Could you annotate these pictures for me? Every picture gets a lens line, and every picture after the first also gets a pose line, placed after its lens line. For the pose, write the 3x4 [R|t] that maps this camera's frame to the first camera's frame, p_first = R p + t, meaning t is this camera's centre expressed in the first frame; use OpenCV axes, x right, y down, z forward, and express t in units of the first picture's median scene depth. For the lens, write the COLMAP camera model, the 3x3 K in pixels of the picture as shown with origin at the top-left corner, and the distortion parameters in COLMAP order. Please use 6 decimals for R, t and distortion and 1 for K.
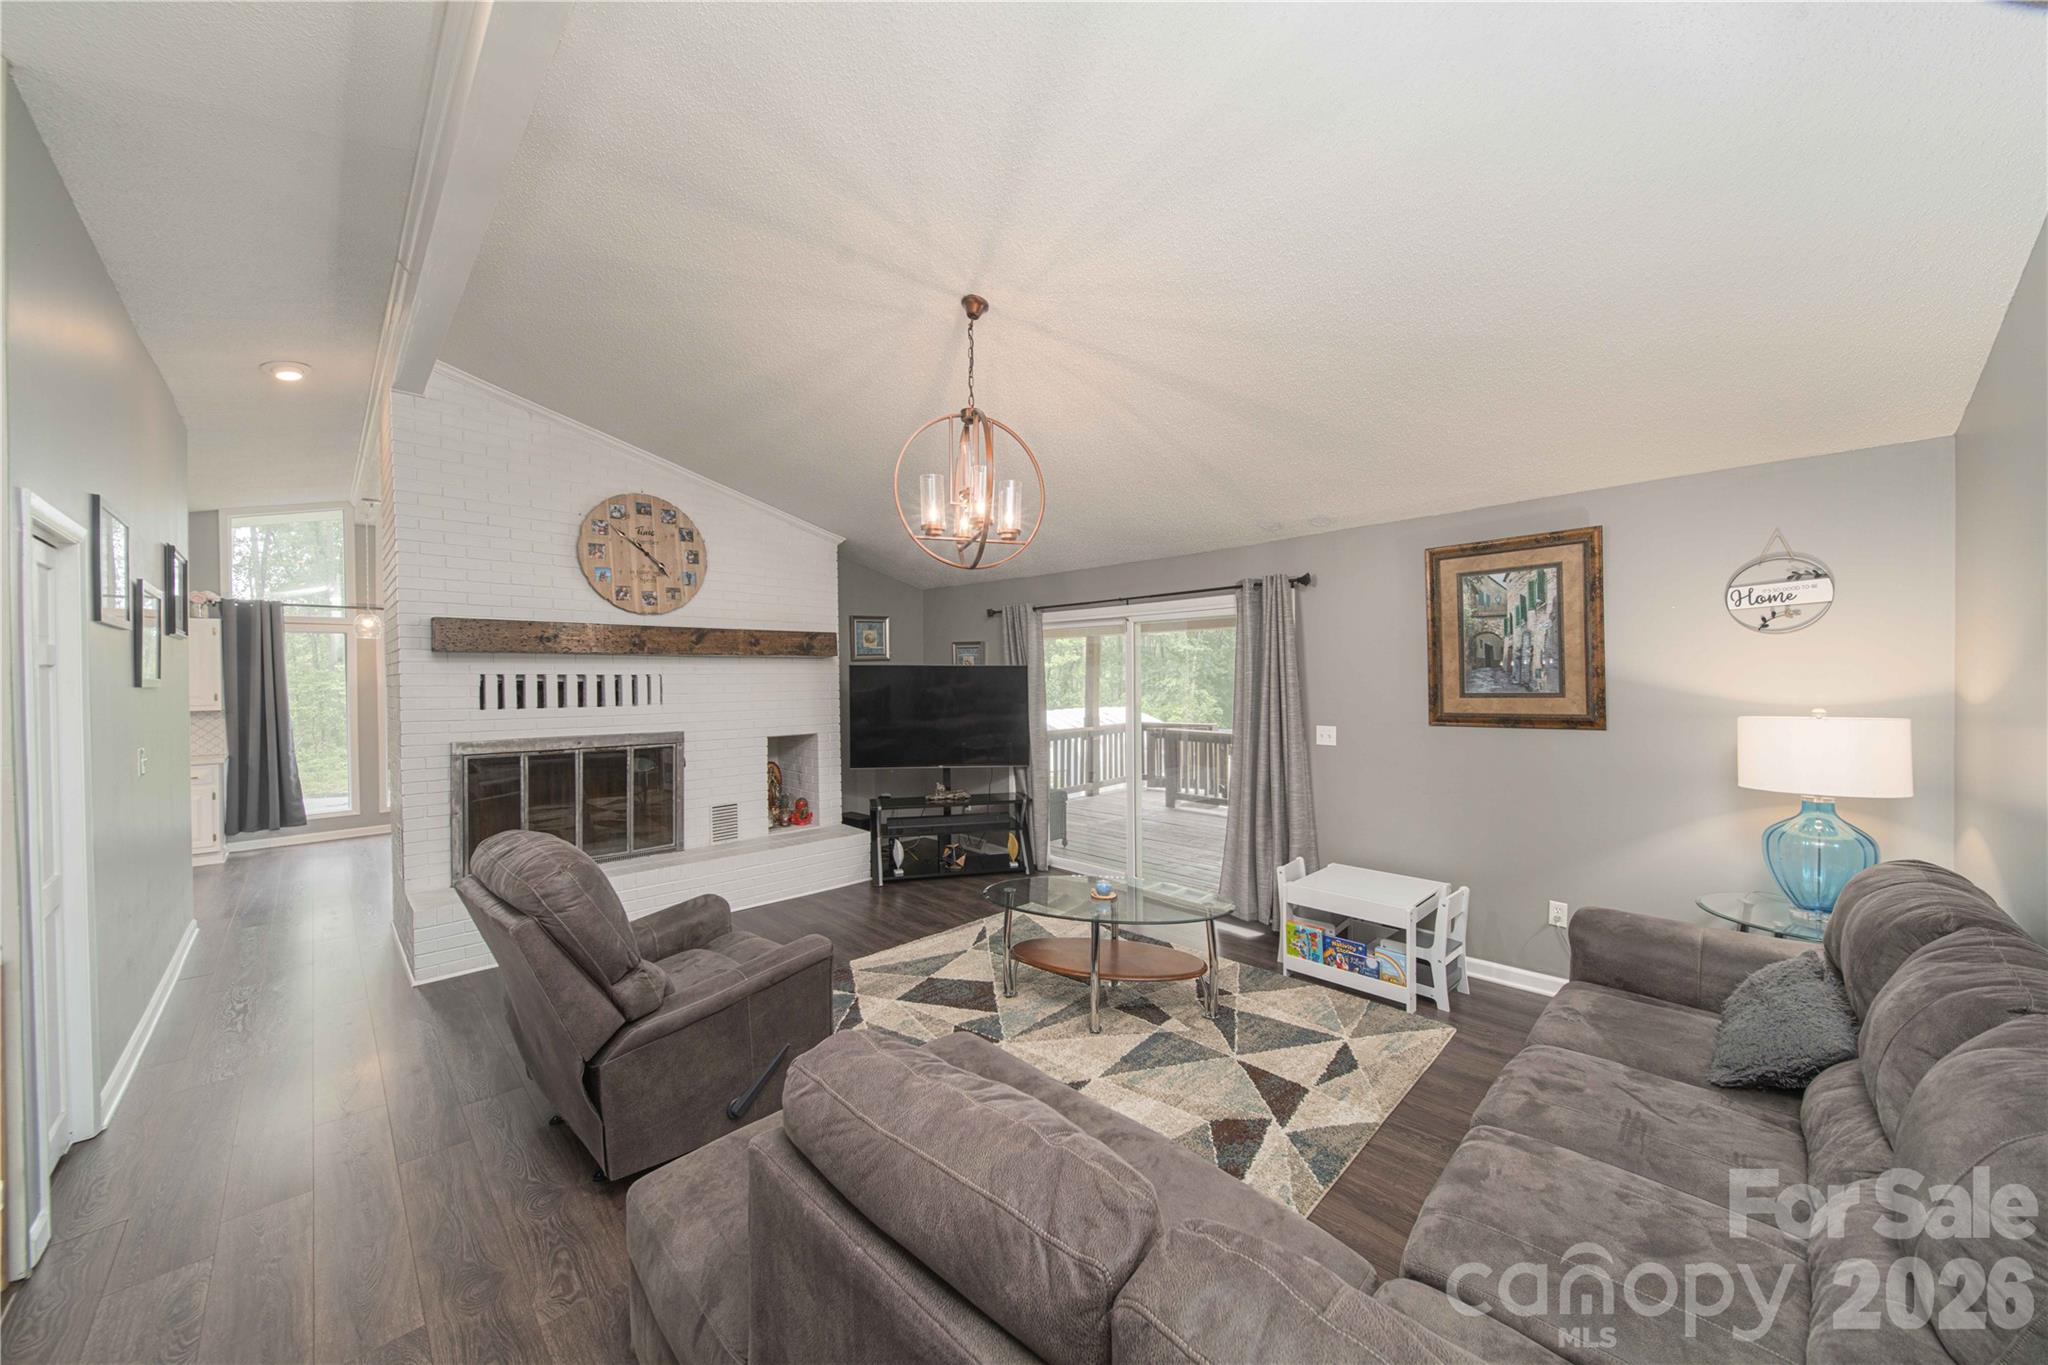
lens RADIAL K [[718.5, 0, 1030.0], [0, 718.5, 682.2], [0, 0, 1]] dist [-0.001606, -0.000141]
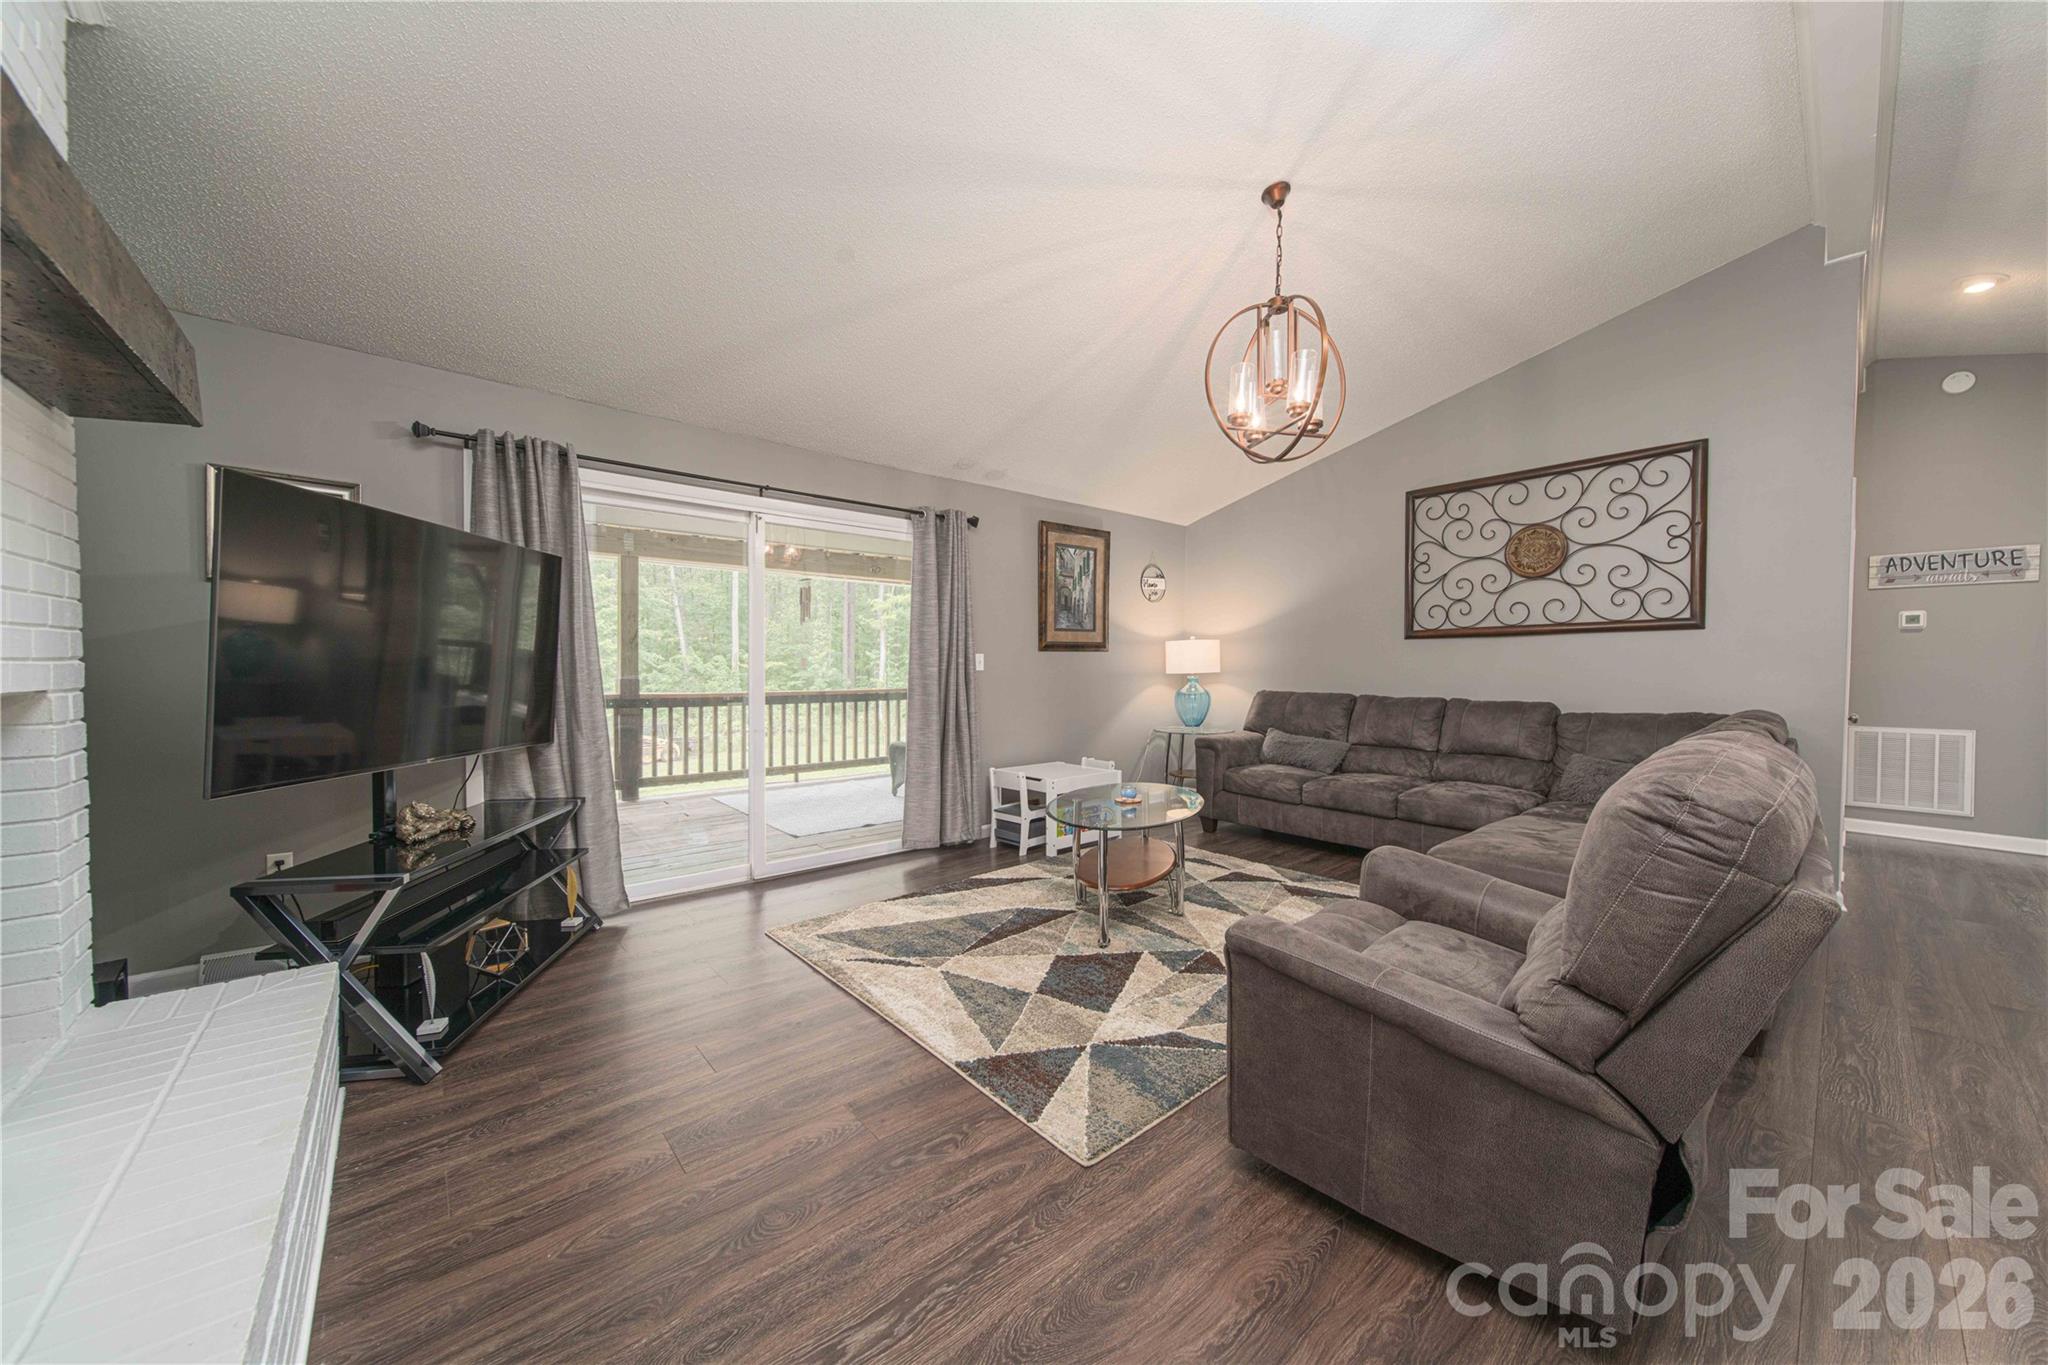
lens RADIAL K [[718.5, 0, 1030.0], [0, 718.5, 682.2], [0, 0, 1]] dist [-0.001606, -0.000141]
pose [[0.067171, -0.015789, 0.997617, -0.888825], [0.002477, 0.999874, 0.015658, 0.108421], [-0.997738, 0.001419, 0.067201, 1.029872]]
